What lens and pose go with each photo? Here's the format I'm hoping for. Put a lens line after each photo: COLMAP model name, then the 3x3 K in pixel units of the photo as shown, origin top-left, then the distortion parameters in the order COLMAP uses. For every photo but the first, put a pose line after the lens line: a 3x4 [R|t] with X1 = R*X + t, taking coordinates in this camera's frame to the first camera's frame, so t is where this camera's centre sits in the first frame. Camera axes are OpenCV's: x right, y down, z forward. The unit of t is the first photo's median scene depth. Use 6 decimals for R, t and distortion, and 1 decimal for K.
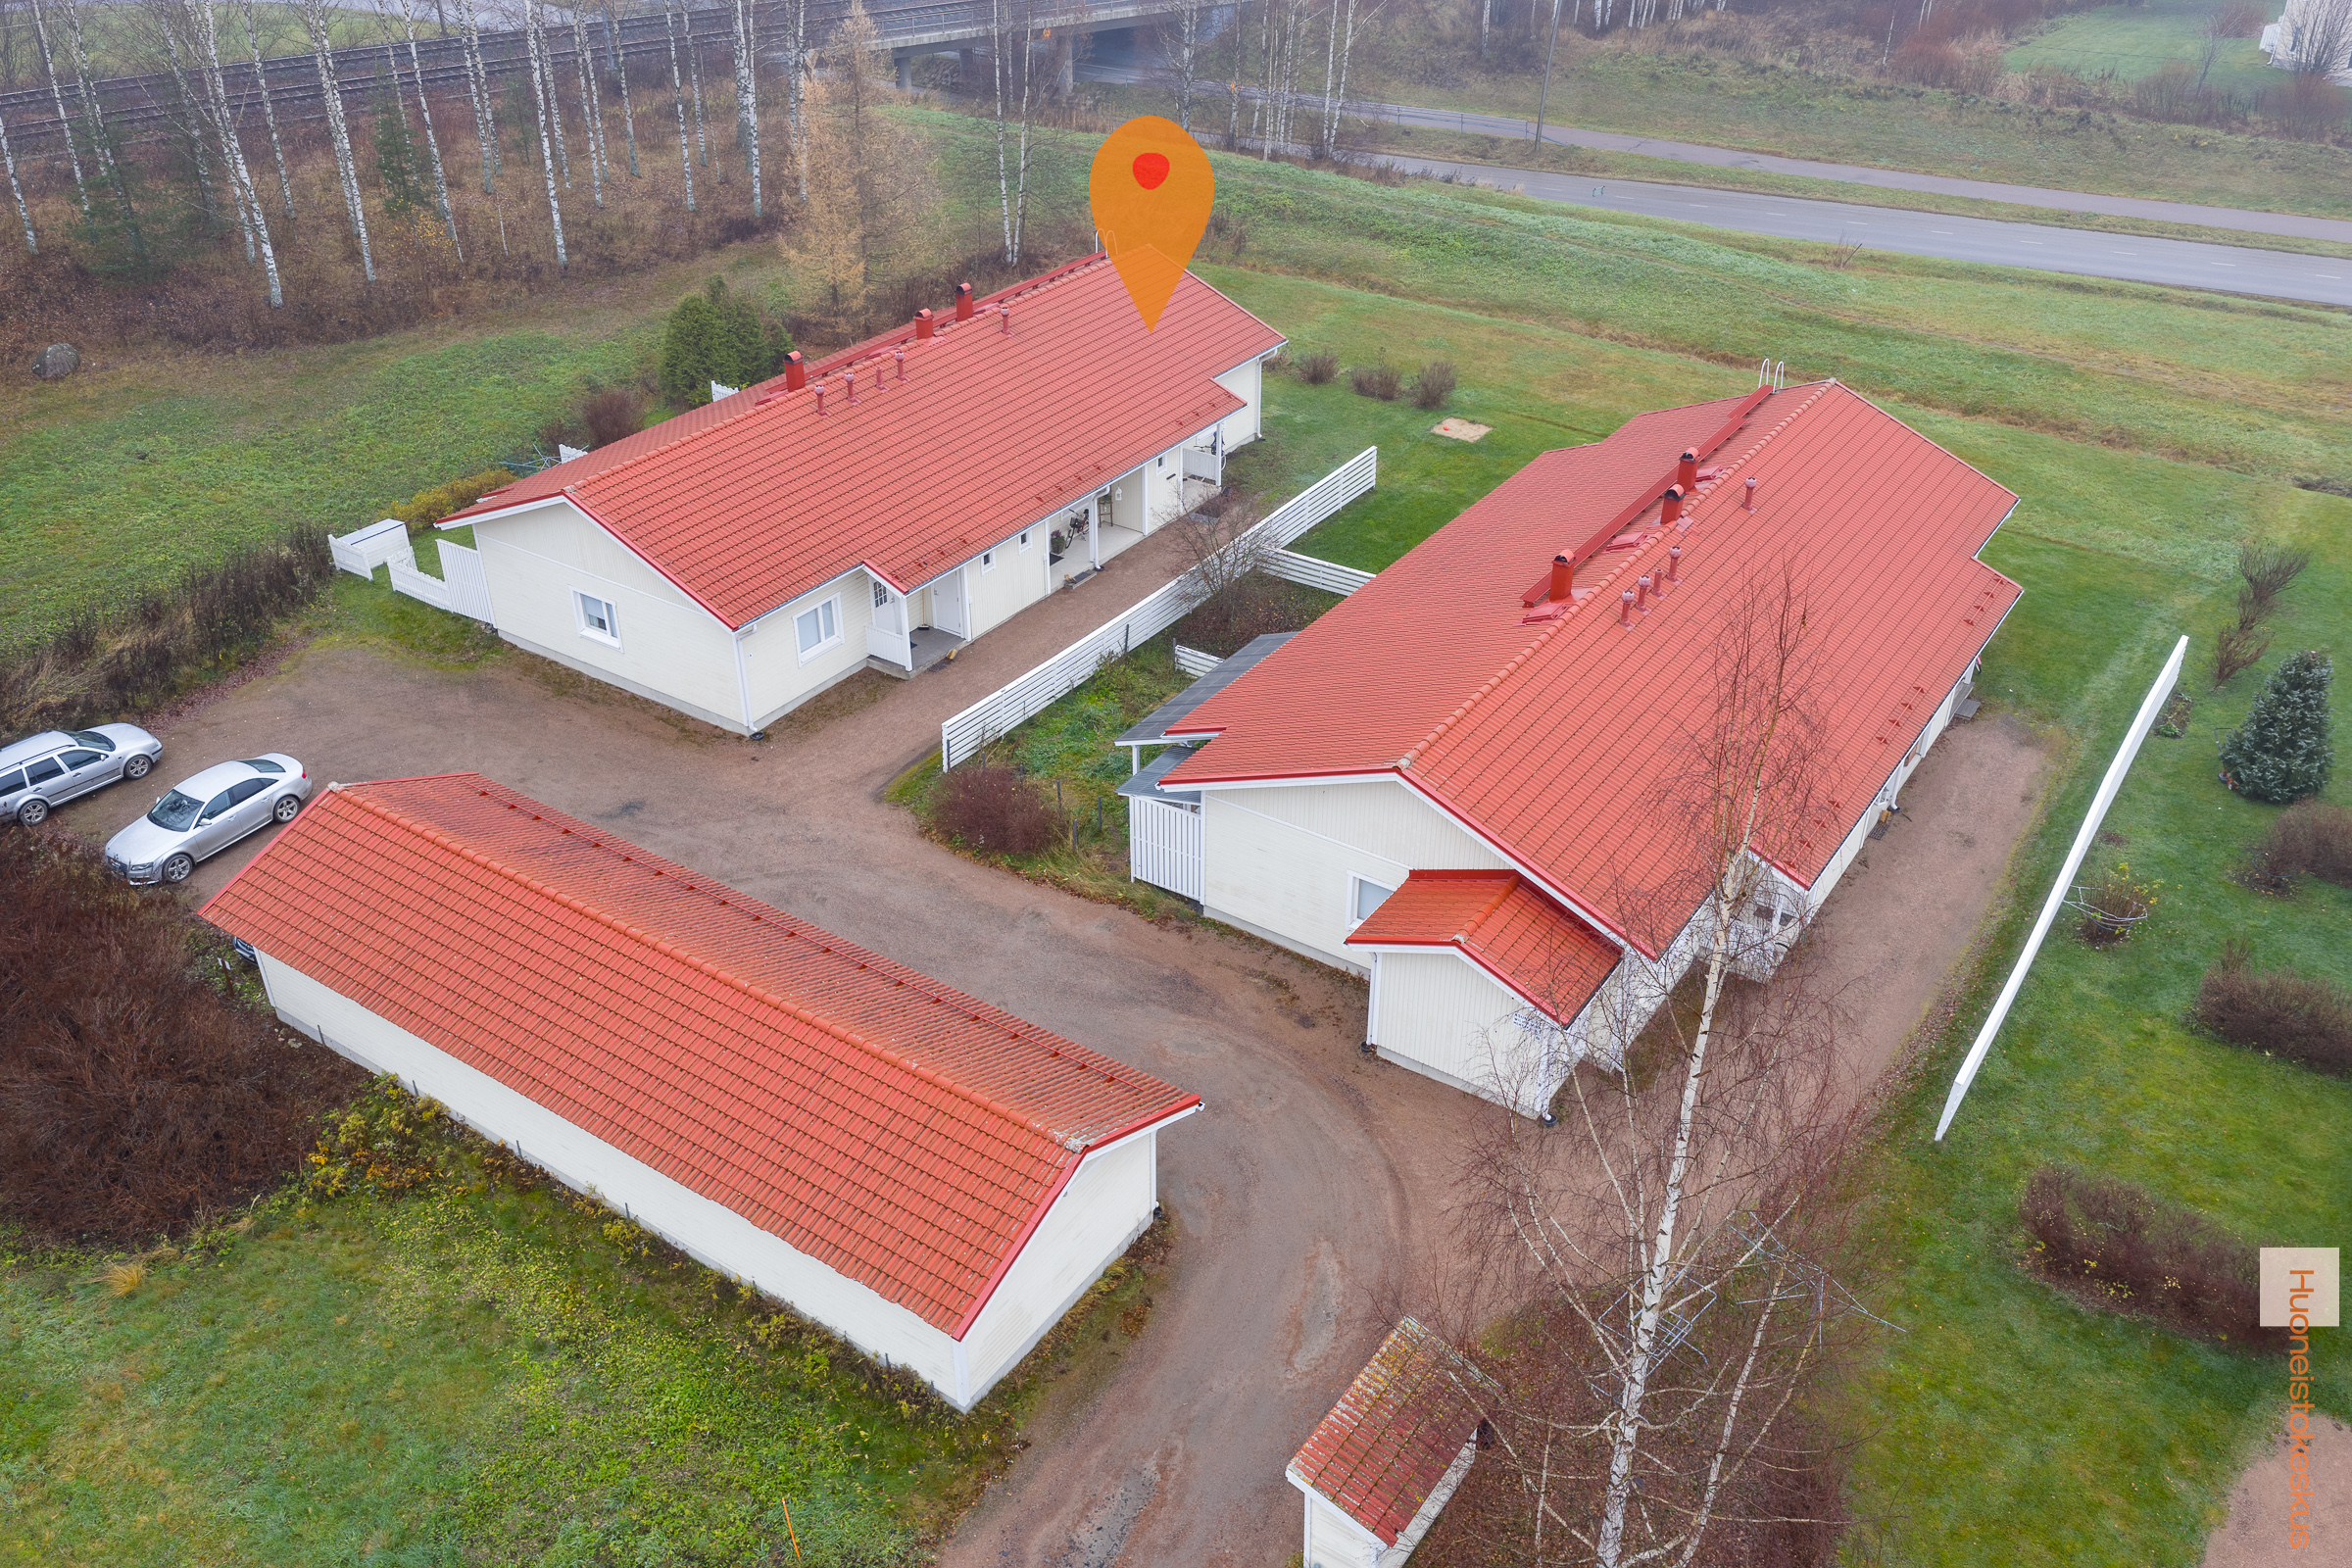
lens RADIAL K [[1937.2, 0, 1176.0], [0, 1937.2, 784.0], [0, 0, 1]] dist [0.028623, -0.002730]
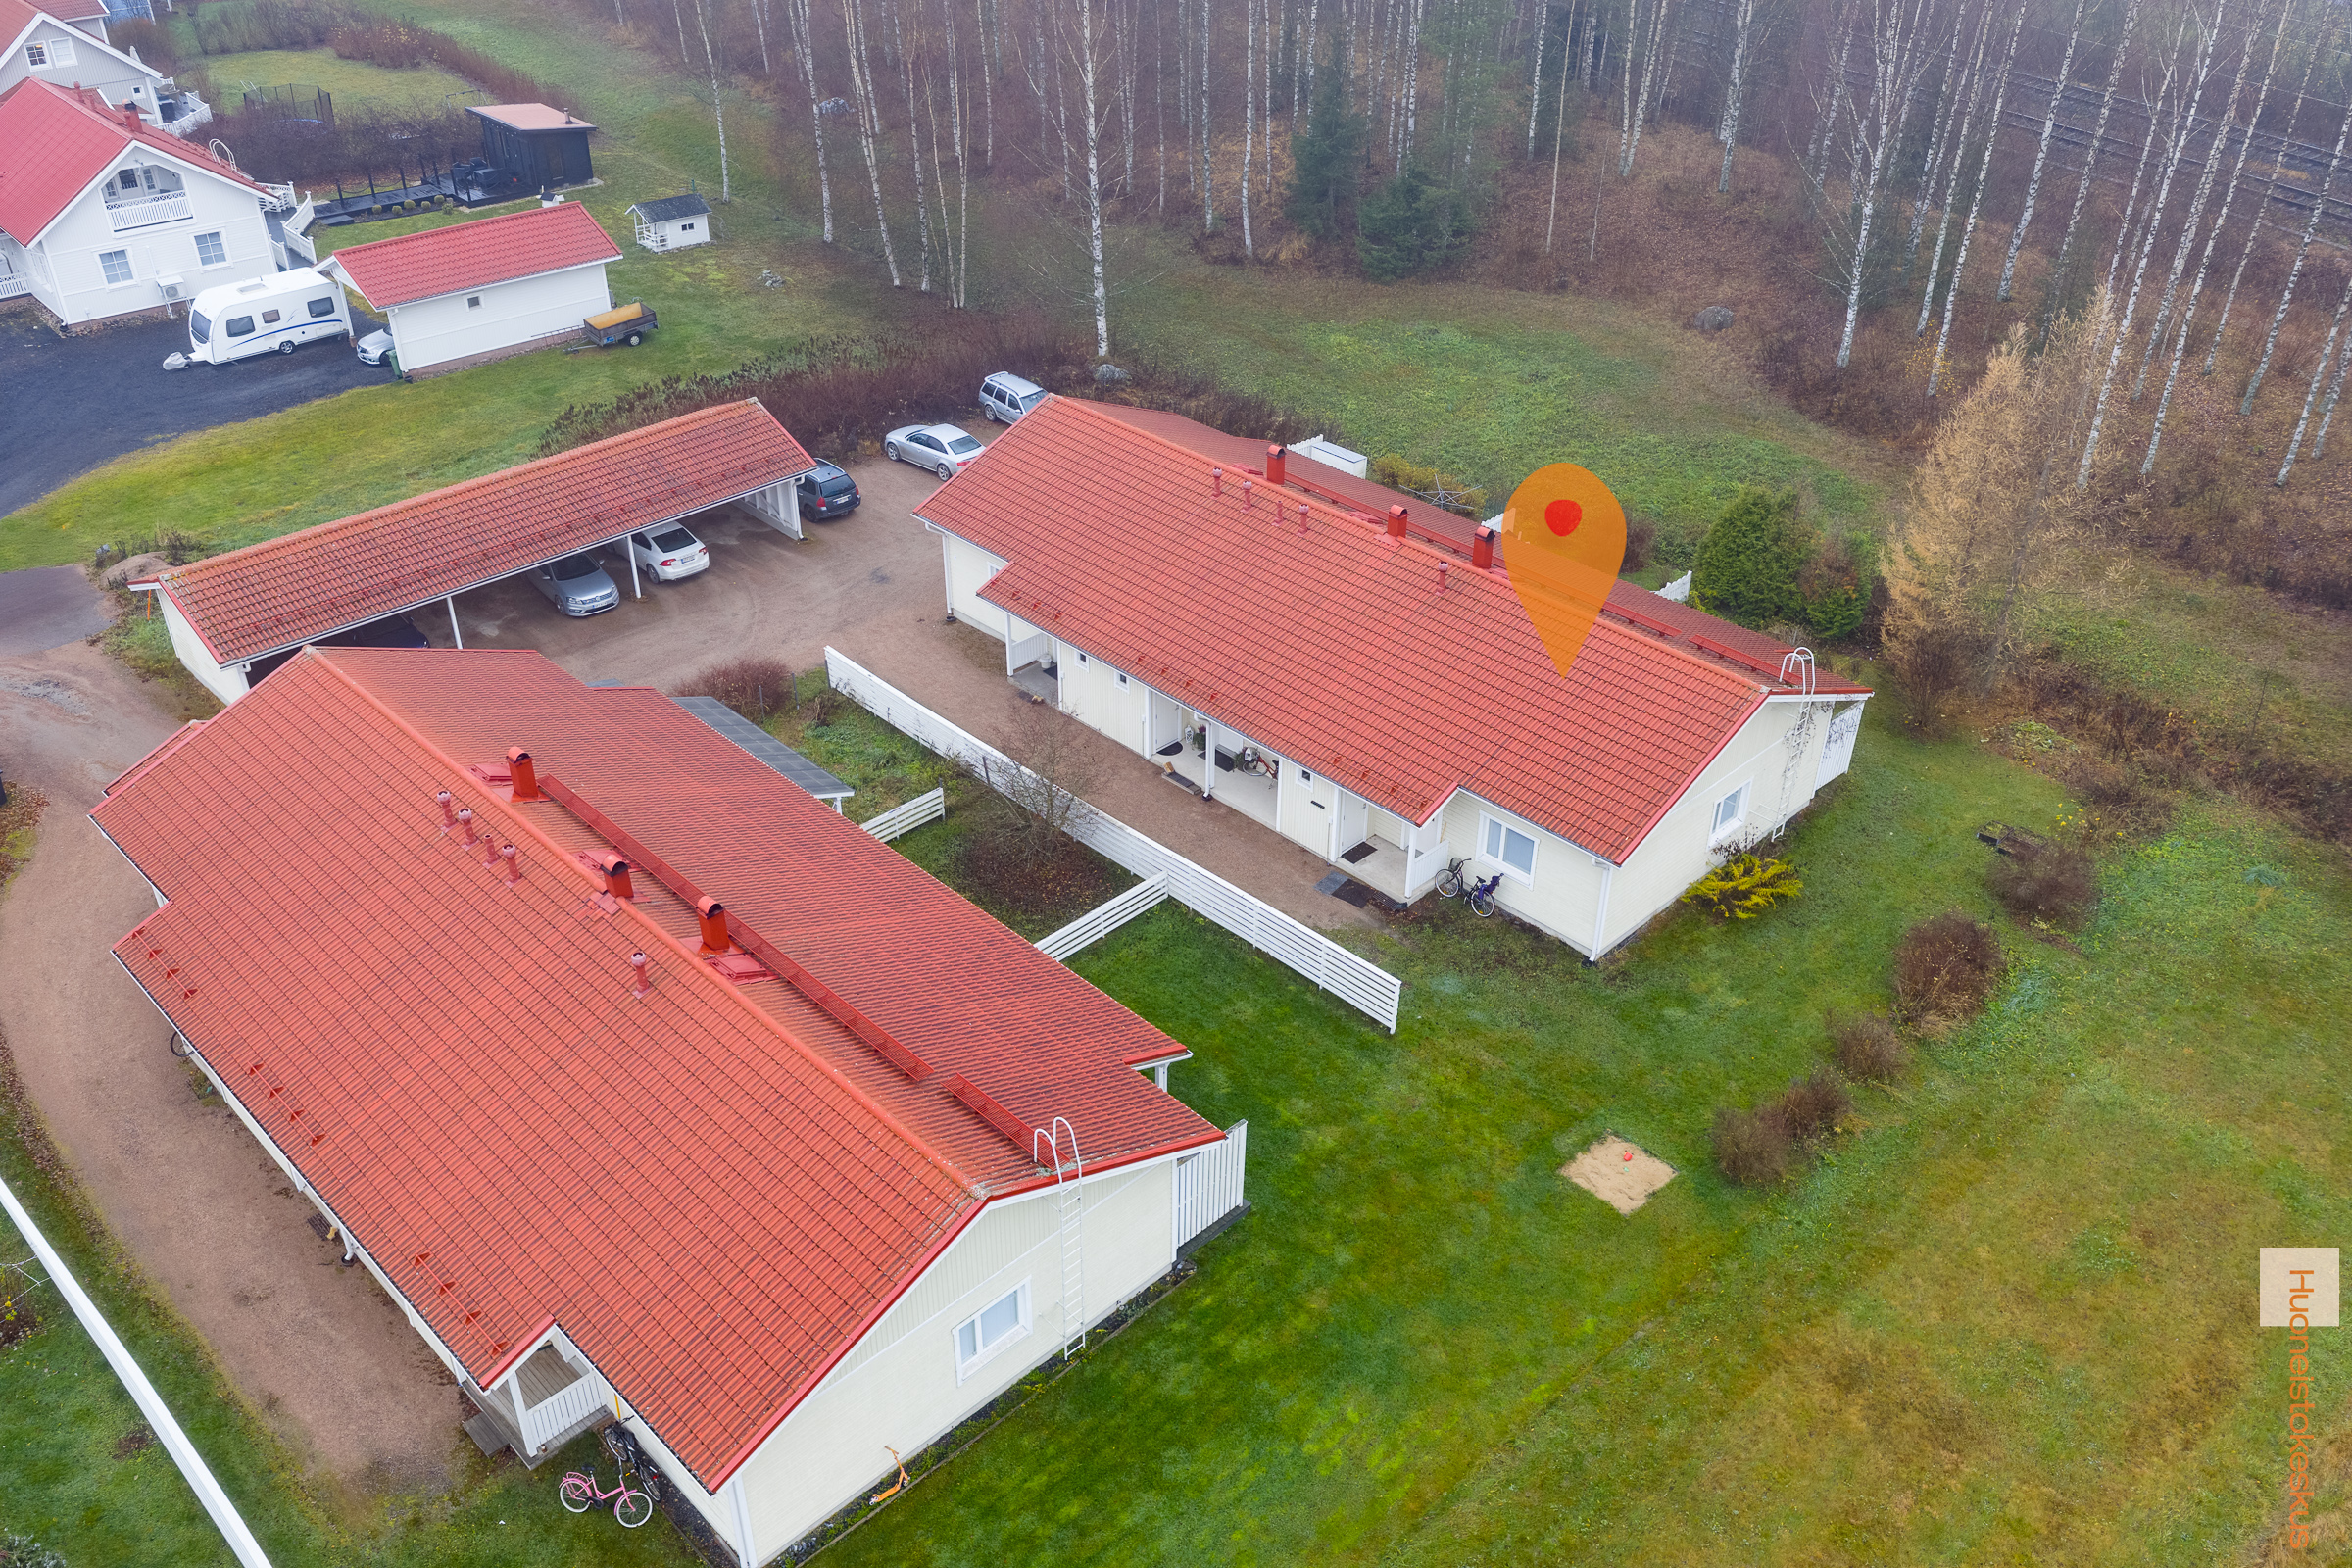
lens RADIAL K [[1937.2, 0, 1176.0], [0, 1937.2, 784.0], [0, 0, 1]] dist [0.028623, -0.002730]
pose [[-0.199003, 0.532805, -0.822506, 0.848821], [-0.518707, 0.654823, 0.549682, -0.731281], [0.831469, 0.536028, 0.146058, 1.041172]]
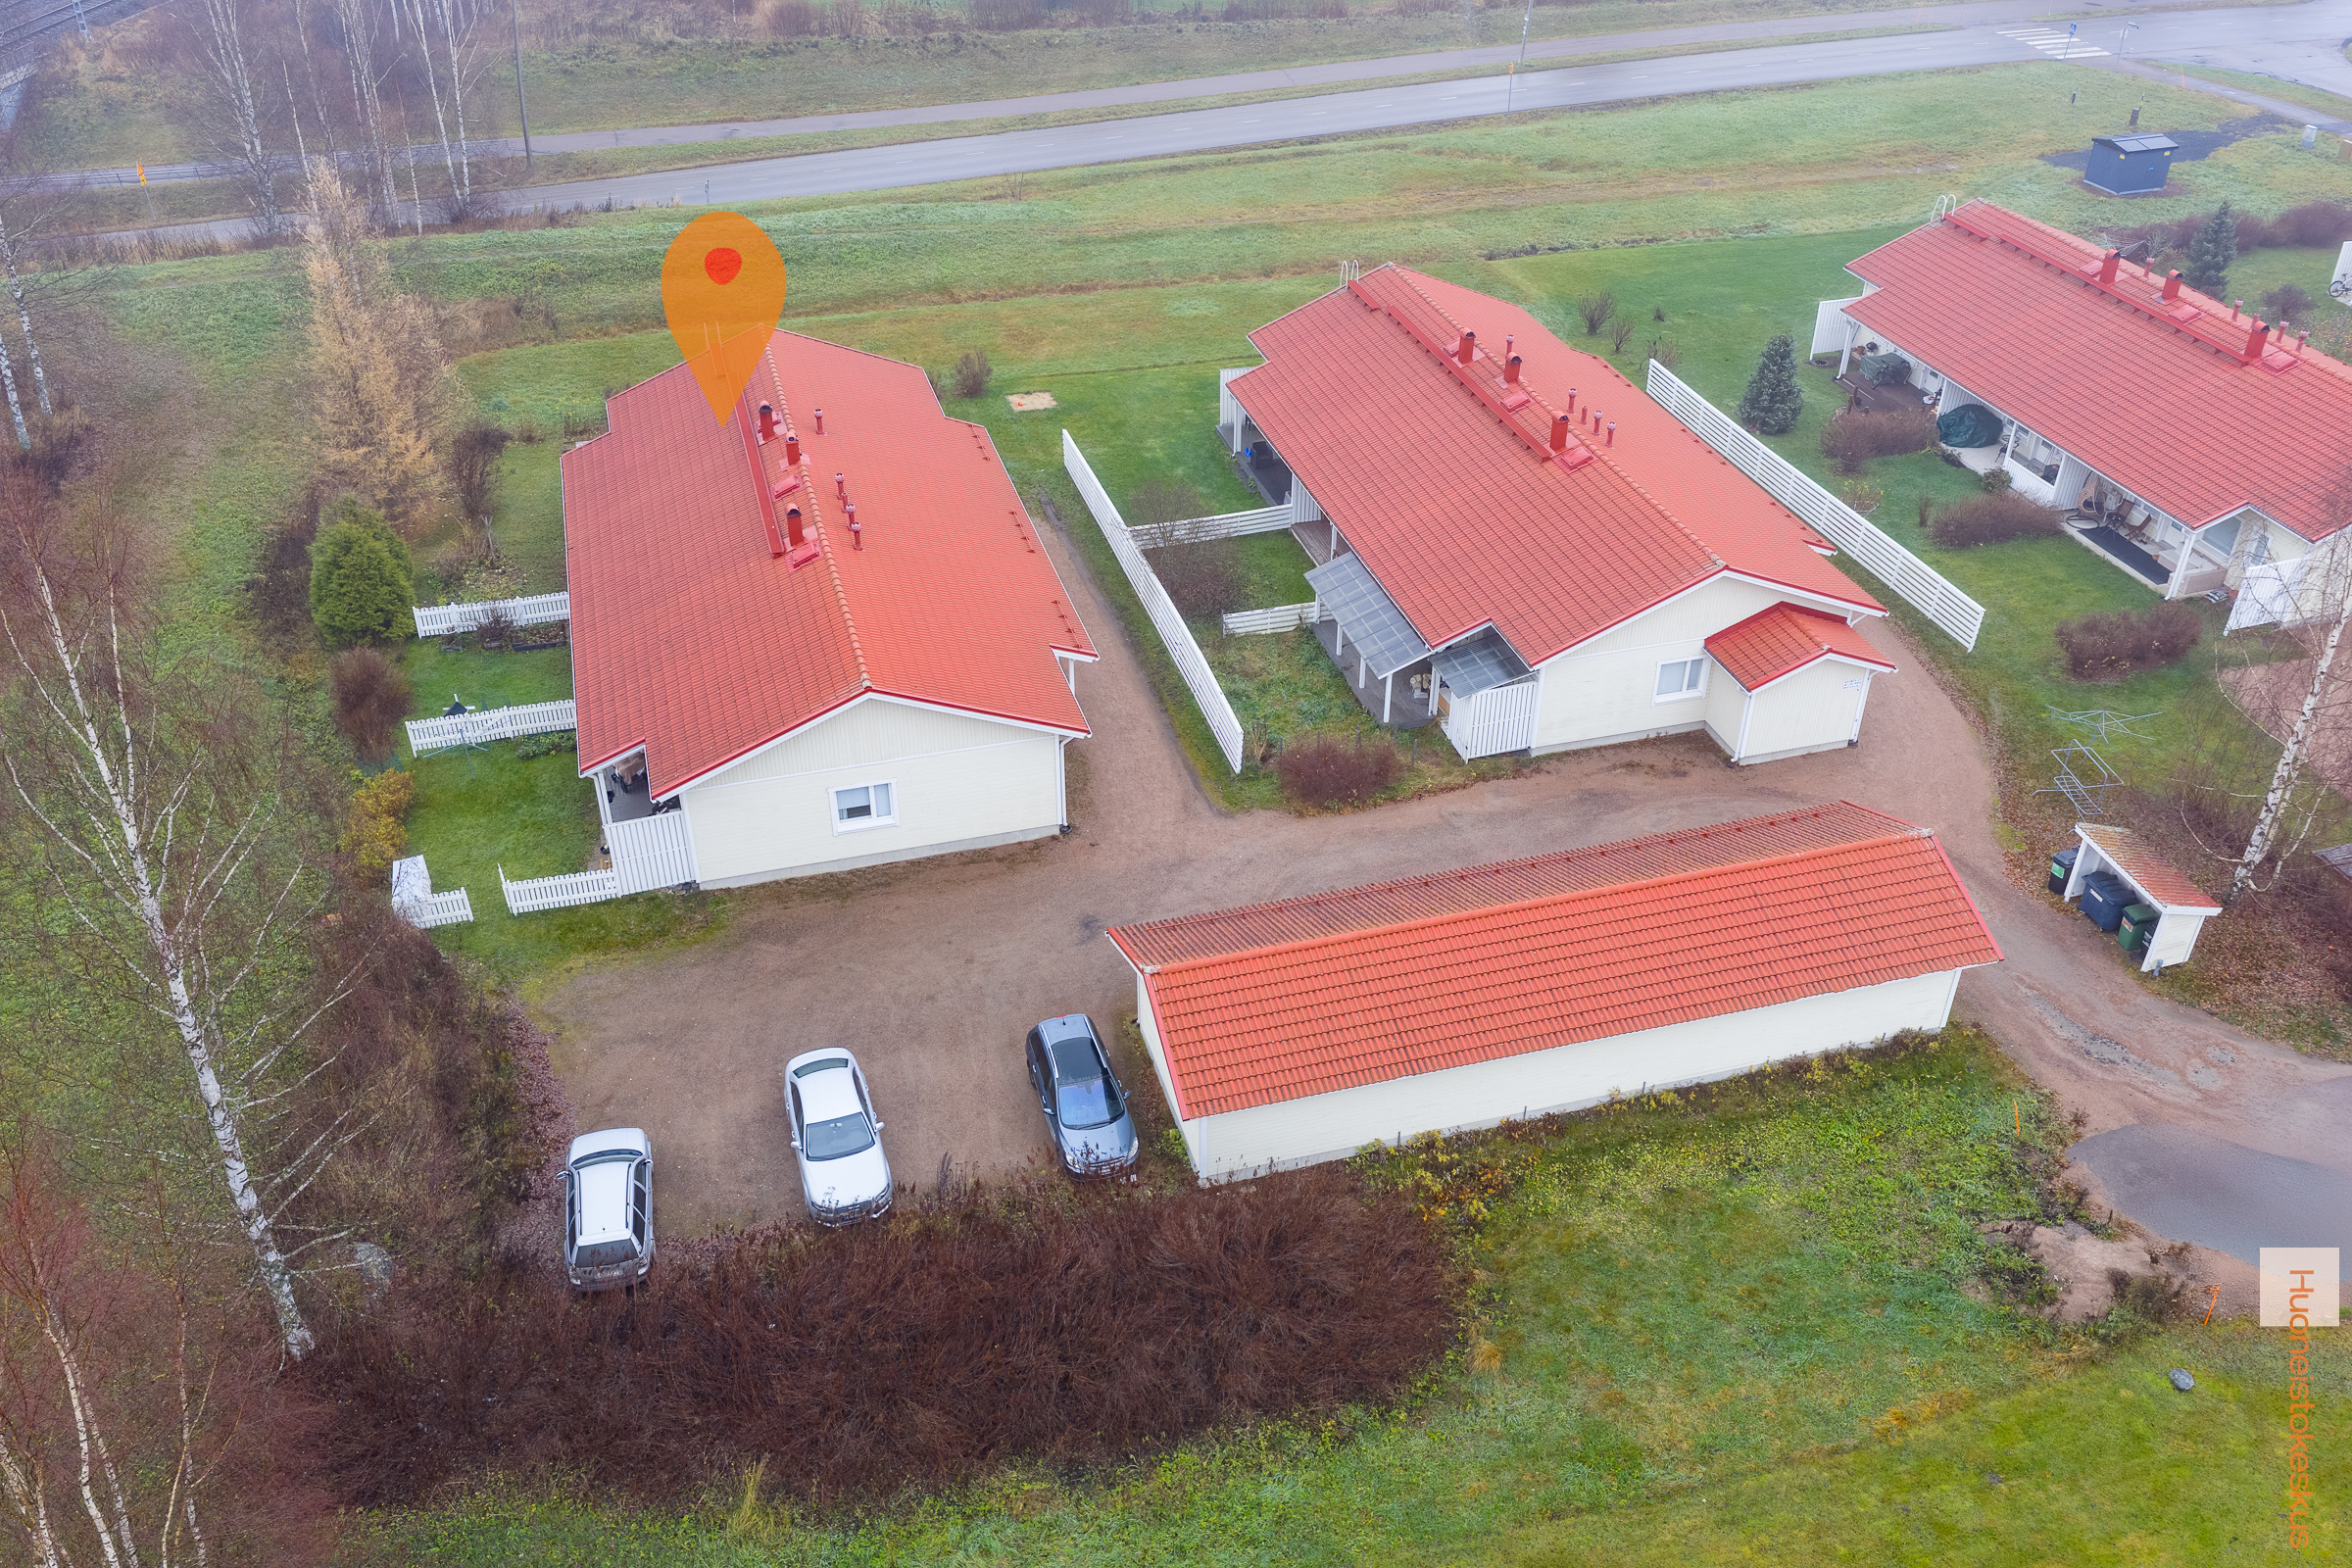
lens RADIAL K [[1937.2, 0, 1176.0], [0, 1937.2, 784.0], [0, 0, 1]] dist [0.028623, -0.002730]
pose [[0.640243, -0.429768, 0.636701, -0.883968], [0.402899, 0.893568, 0.198011, -0.244489], [-0.654034, 0.129751, 0.745254, 0.168863]]
